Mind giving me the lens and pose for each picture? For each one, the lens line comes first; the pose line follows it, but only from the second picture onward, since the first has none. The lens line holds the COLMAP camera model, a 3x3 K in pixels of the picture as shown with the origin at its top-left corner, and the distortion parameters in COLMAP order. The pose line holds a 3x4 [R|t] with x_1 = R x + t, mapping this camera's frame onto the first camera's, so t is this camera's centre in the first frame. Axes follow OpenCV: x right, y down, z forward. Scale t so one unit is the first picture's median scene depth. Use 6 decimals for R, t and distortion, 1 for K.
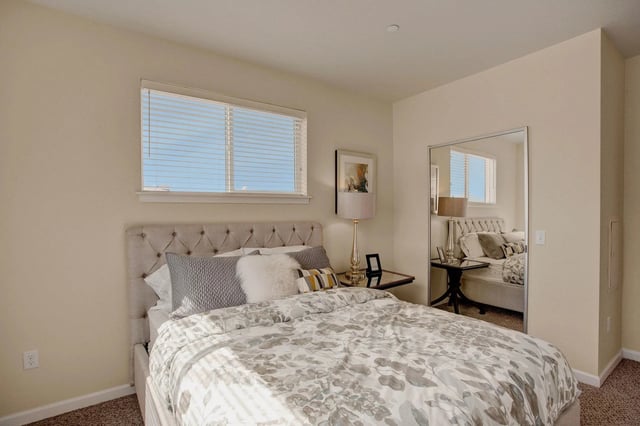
lens RADIAL K [[320.3, 0, 320.0], [0, 320.3, 213.0], [0, 0, 1]] dist [-0.000974, -0.000027]
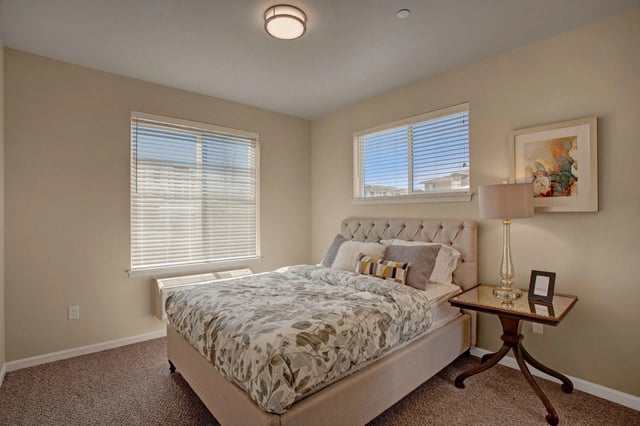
lens RADIAL K [[293.5, 0, 320.0], [0, 293.5, 213.0], [0, 0, 1]] dist [-0.071606, -0.000005]
pose [[0.082292, 0.005050, -0.996595, 0.949604], [0.003234, 0.999981, 0.005334, -0.000621], [0.996603, -0.003662, 0.082274, 0.633934]]
